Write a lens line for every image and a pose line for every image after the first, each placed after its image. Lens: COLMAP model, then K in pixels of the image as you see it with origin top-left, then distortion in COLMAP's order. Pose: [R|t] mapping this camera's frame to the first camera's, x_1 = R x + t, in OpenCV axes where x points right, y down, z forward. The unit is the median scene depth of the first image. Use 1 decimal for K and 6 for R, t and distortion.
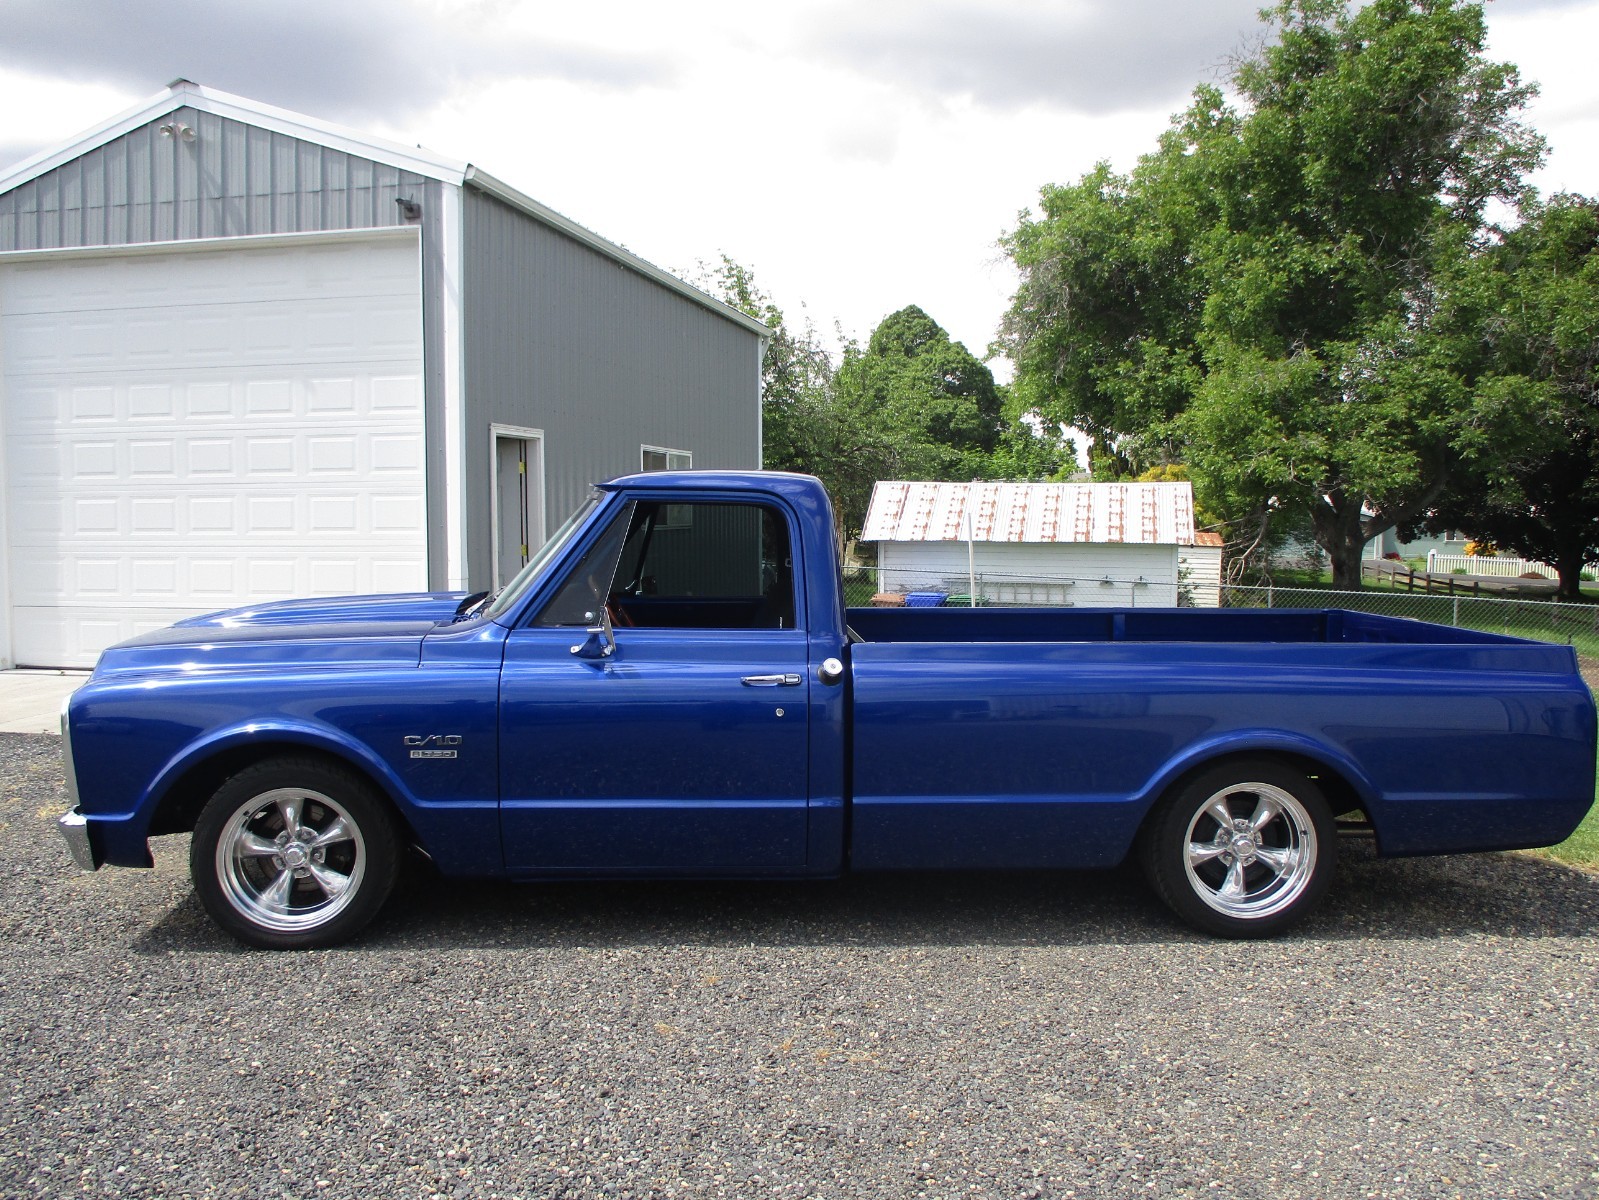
lens RADIAL K [[1329.5, 0, 797.3], [0, 1329.5, 547.2], [0, 0, 1]] dist [-0.037953, 0.003703]
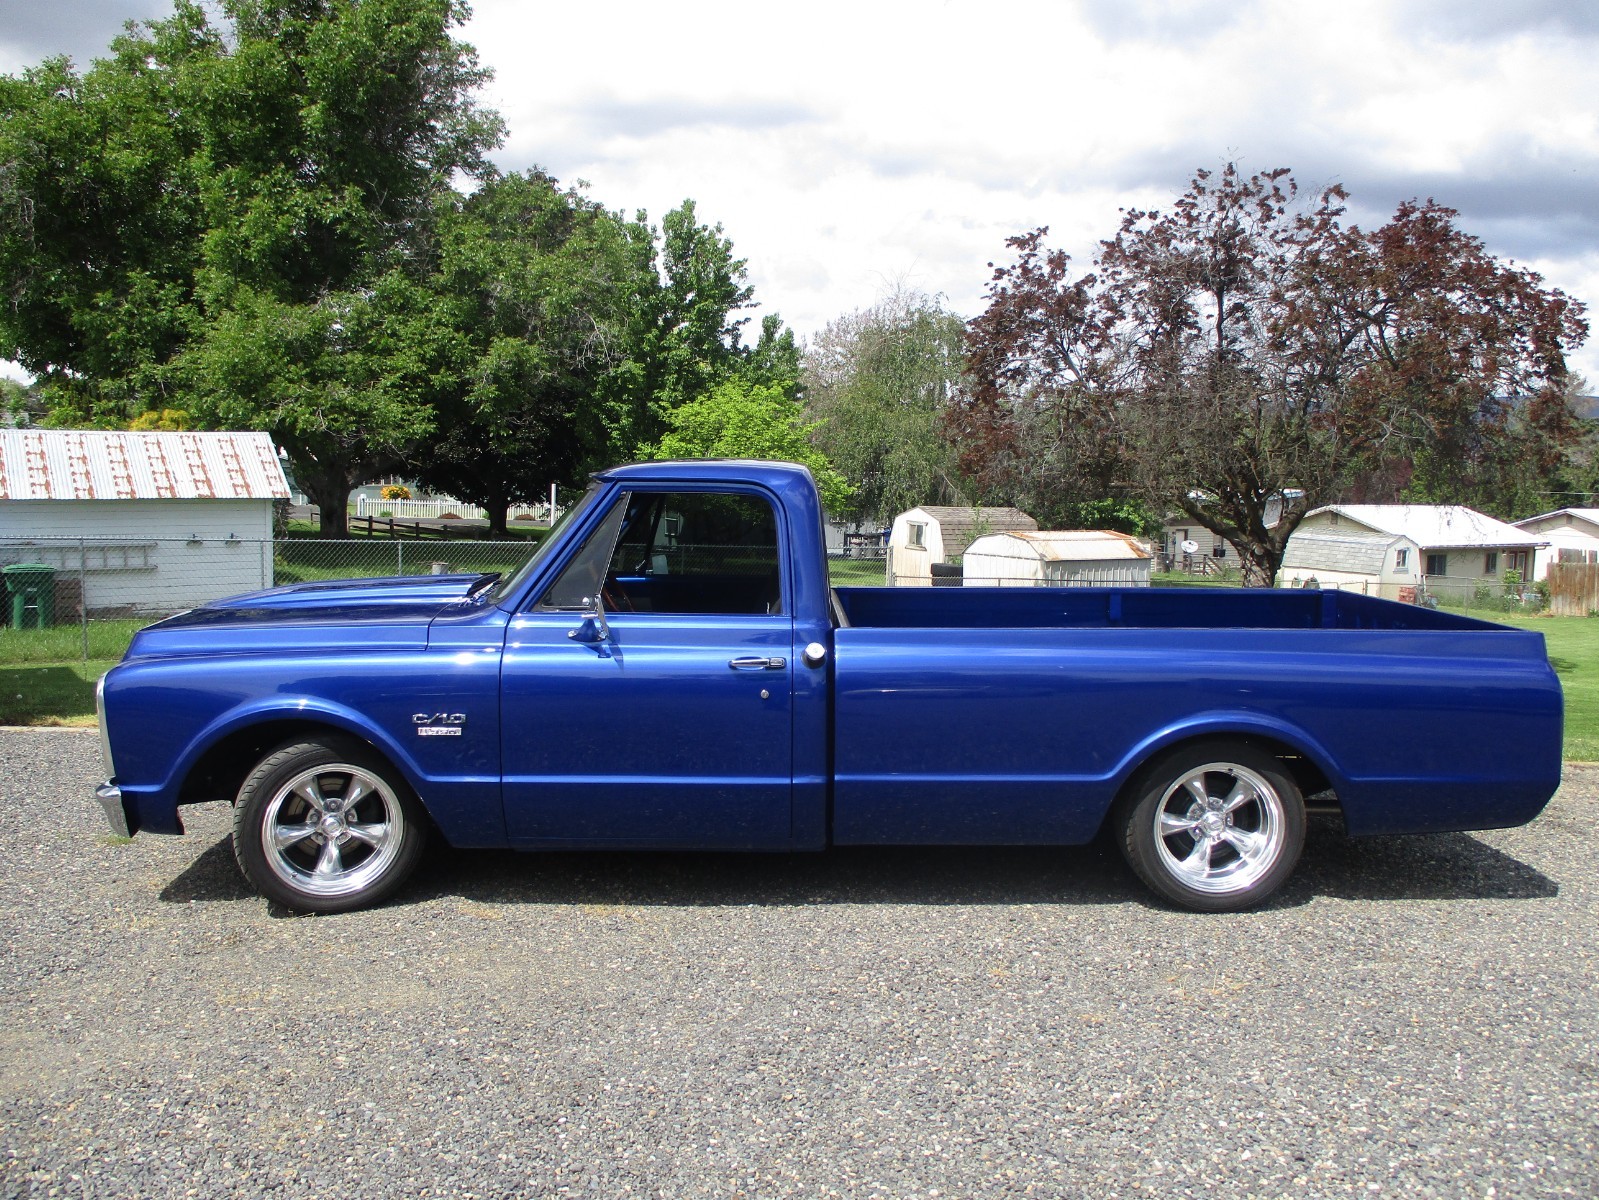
lens RADIAL K [[1329.5, 0, 815.1], [0, 1329.5, 571.4], [0, 0, 1]] dist [-0.037953, 0.003703]
pose [[0.675430, -0.060446, 0.734943, -0.103686], [0.014745, 0.997543, 0.068493, -0.006212], [-0.737277, -0.035425, 0.674661, 0.044208]]
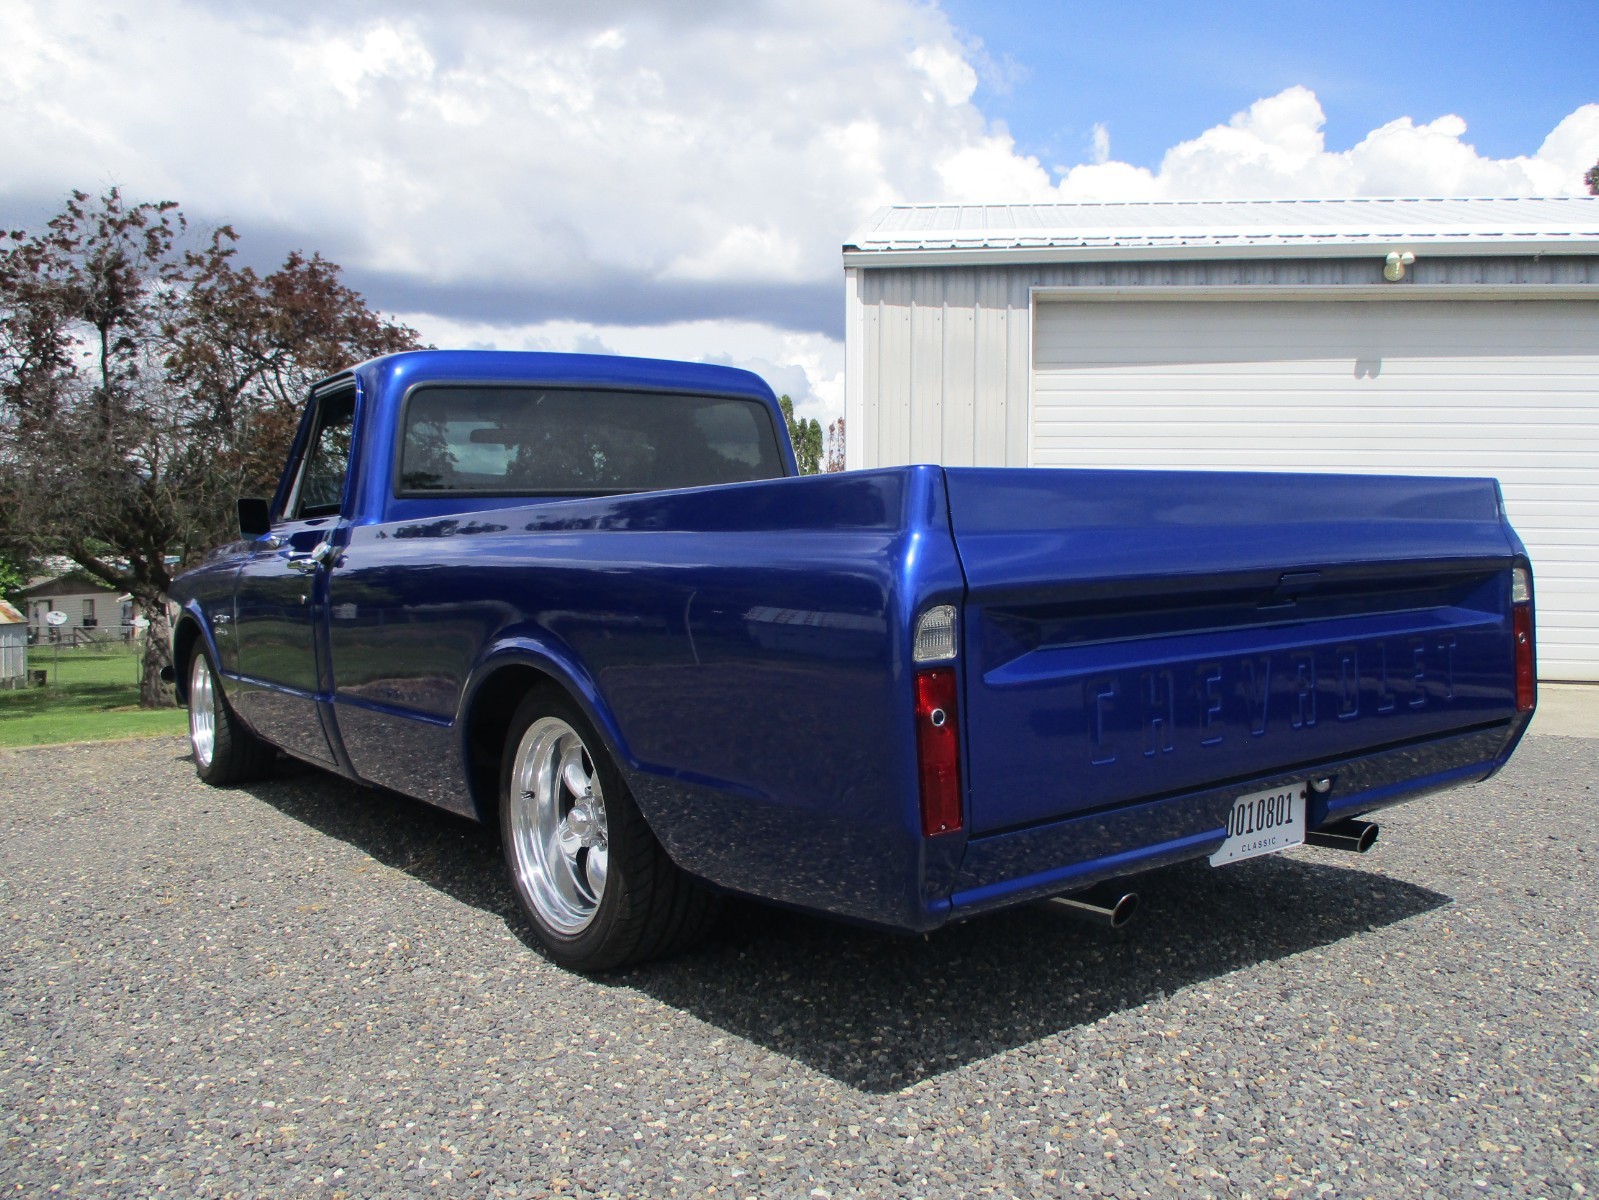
lens RADIAL K [[1329.5, 0, 803.3], [0, 1329.5, 561.1], [0, 0, 1]] dist [-0.037953, 0.003703]
pose [[-0.068131, -0.024840, 0.997367, -0.109757], [0.039777, 0.998828, 0.027593, 0.011123], [-0.996883, 0.041552, -0.067063, 0.069257]]
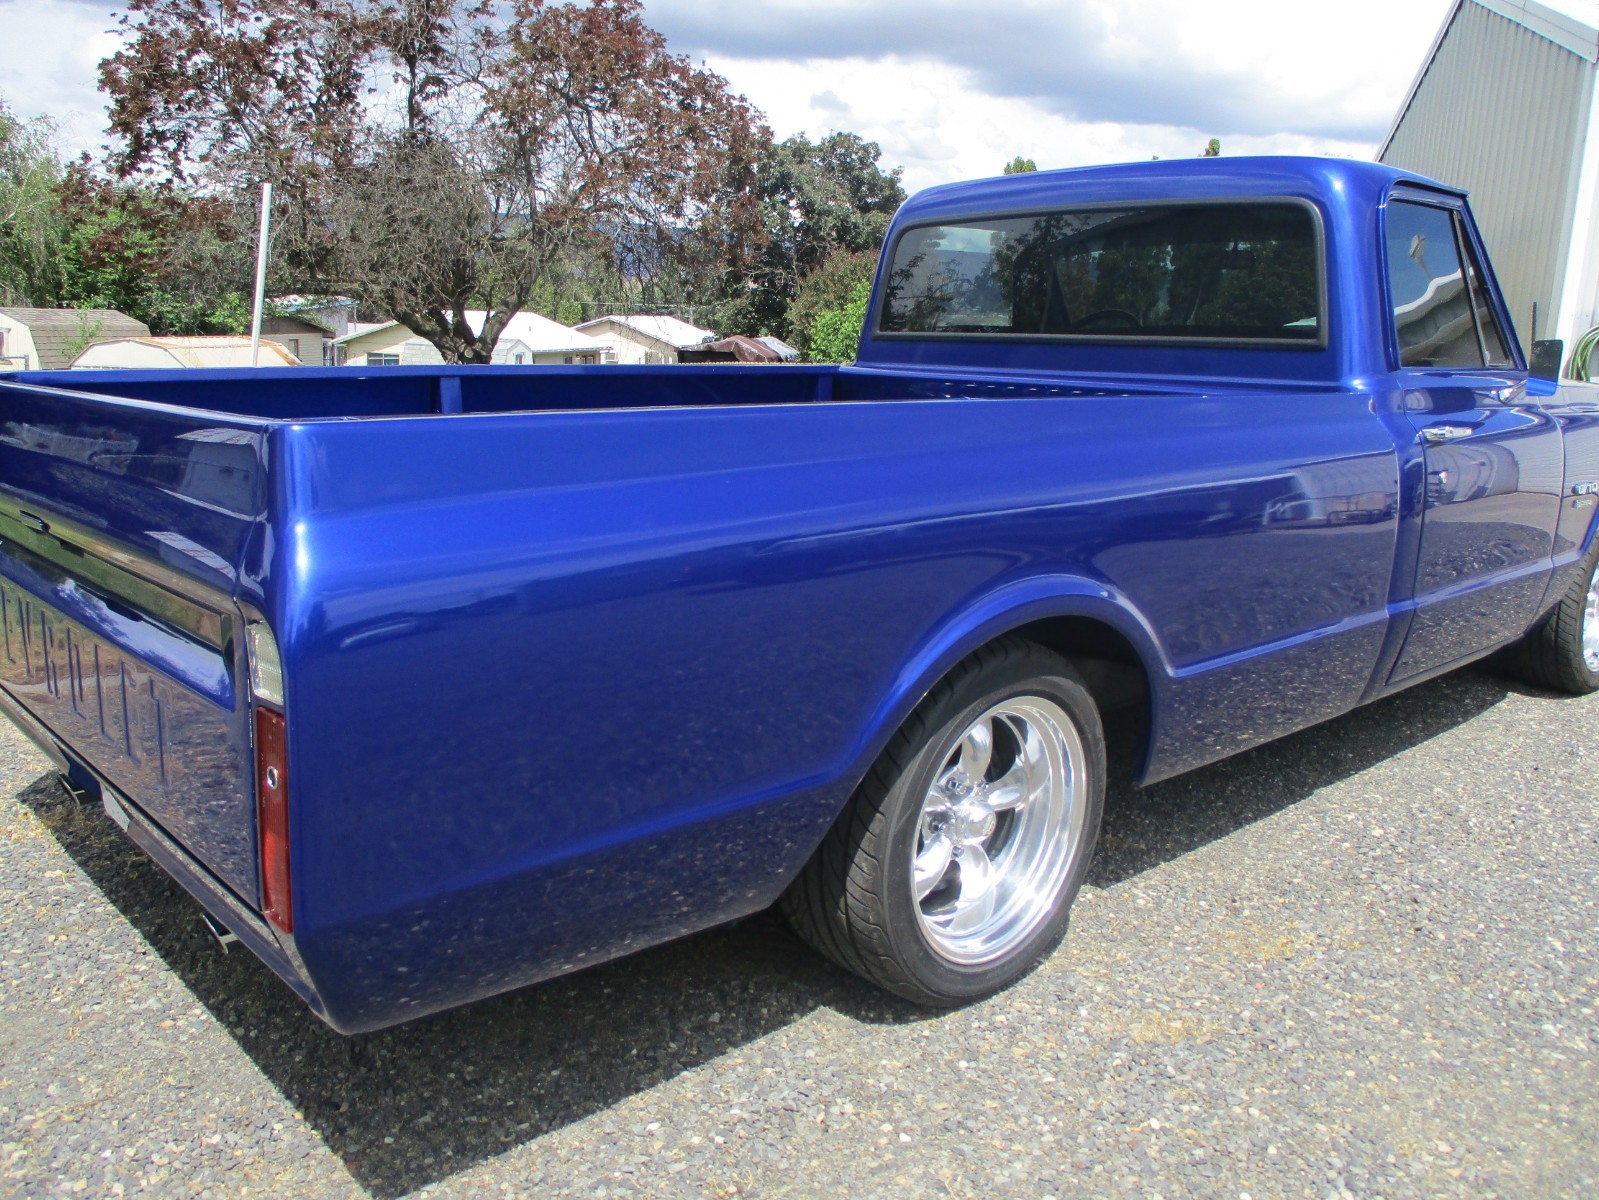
lens RADIAL K [[1329.5, 0, 805.1], [0, 1329.5, 572.6], [0, 0, 1]] dist [-0.037953, 0.003703]
pose [[0.016265, -0.211010, 0.977349, -0.088947], [-0.008056, 0.977418, 0.211159, 0.001078], [-0.999835, -0.011308, 0.014197, 0.178045]]
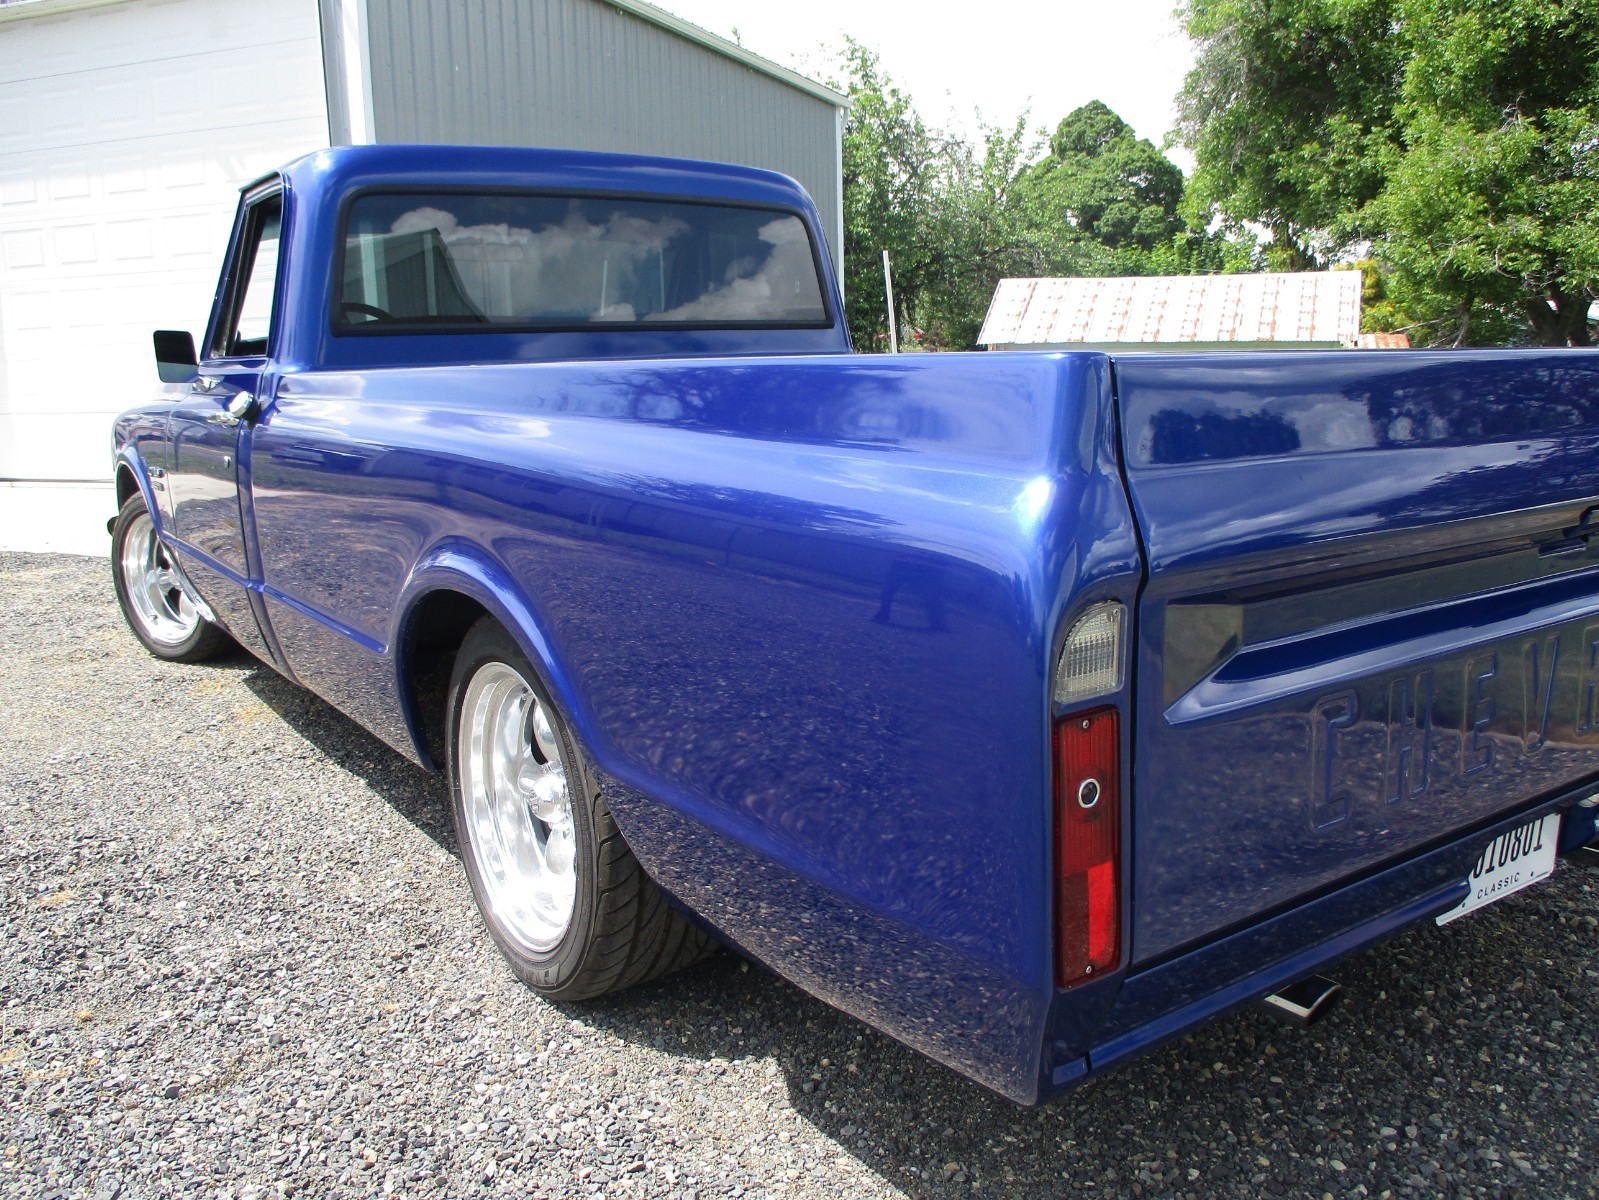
lens RADIAL K [[1329.5, 0, 797.1], [0, 1329.5, 554.1], [0, 0, 1]] dist [-0.037953, 0.003703]
pose [[0.989068, 0.004710, -0.147382, 0.042229], [0.015392, 0.990732, 0.134957, 0.008988], [0.146652, -0.135750, 0.979829, 0.052882]]
